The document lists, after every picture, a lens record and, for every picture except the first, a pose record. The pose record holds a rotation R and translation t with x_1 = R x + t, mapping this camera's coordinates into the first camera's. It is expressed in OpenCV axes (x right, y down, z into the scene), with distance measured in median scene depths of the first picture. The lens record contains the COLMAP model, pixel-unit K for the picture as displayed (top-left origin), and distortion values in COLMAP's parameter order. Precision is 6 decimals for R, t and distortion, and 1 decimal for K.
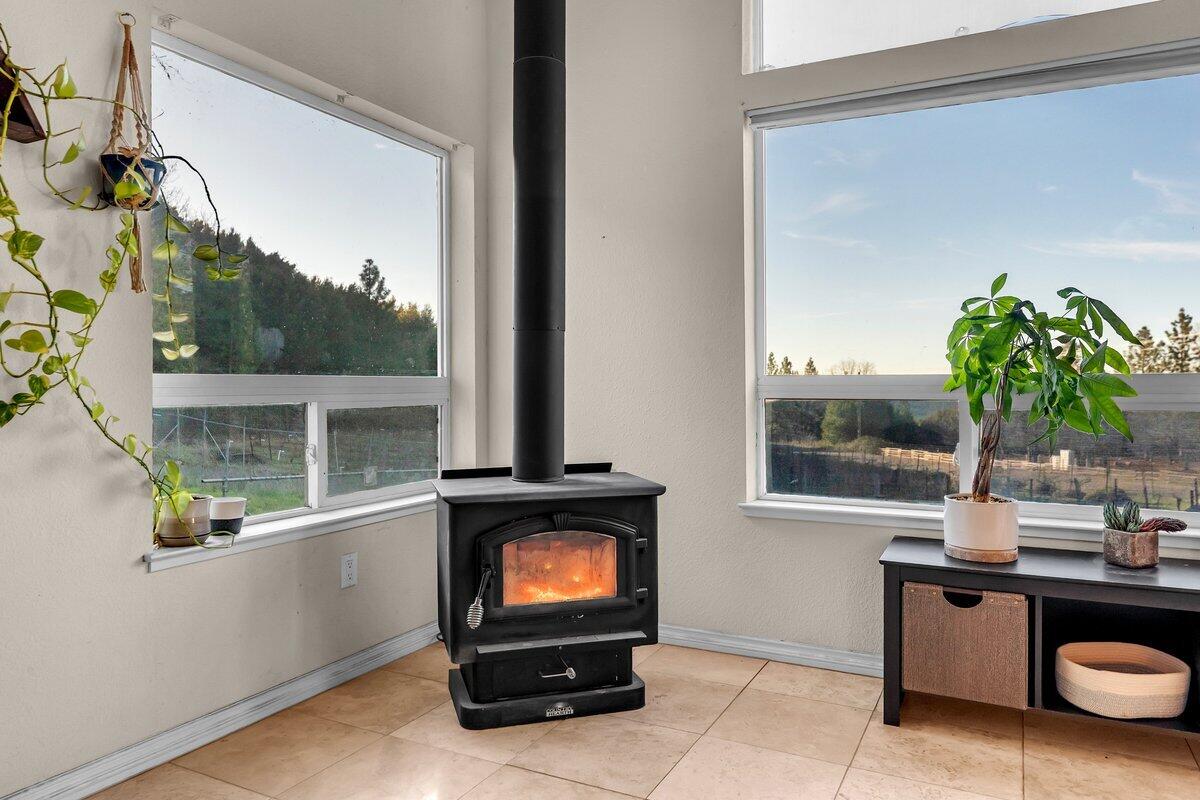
lens RADIAL K [[815.8, 0, 588.9], [0, 815.8, 392.5], [0, 0, 1]] dist [0.000385, -0.001219]
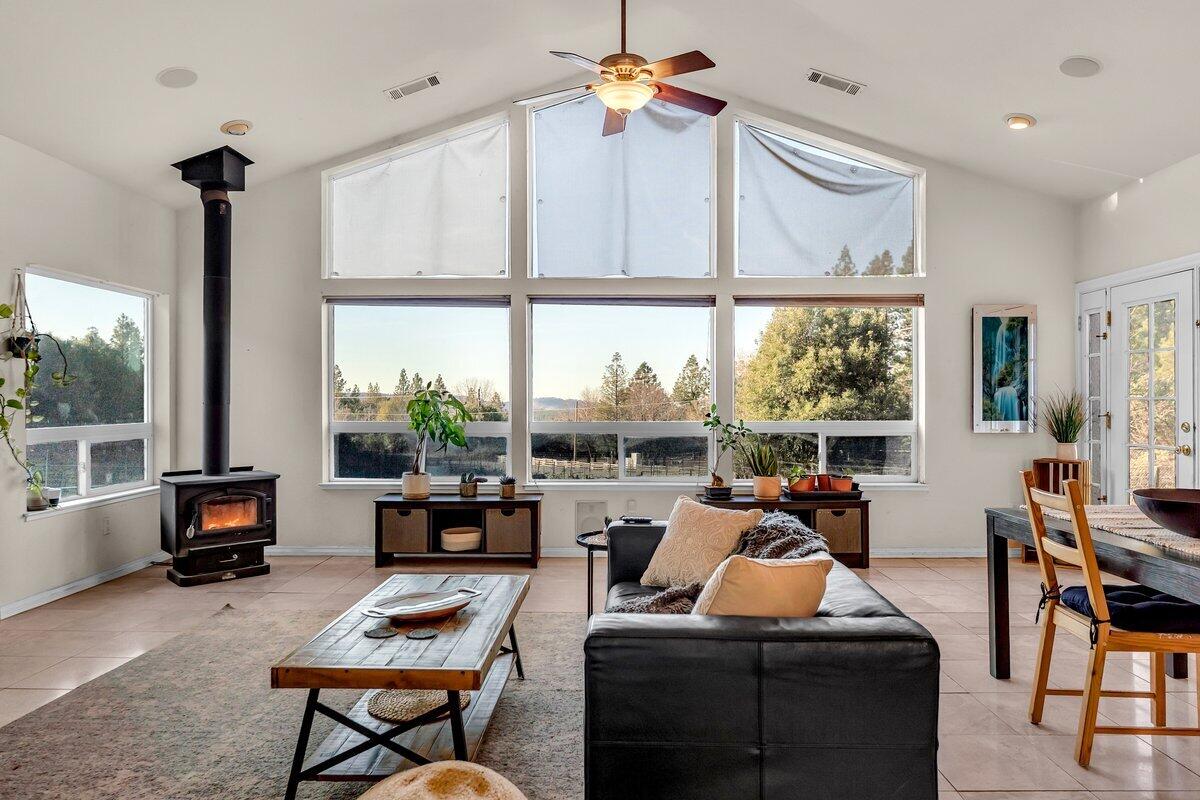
lens RADIAL K [[761.6, 0, 593.1], [0, 761.6, 396.2], [0, 0, 1]] dist [-0.003523, -0.000046]
pose [[0.893778, 0.004367, 0.448488, -0.079589], [0.001675, 0.999913, -0.013076, -0.075428], [-0.448507, 0.012438, 0.893693, -1.301738]]
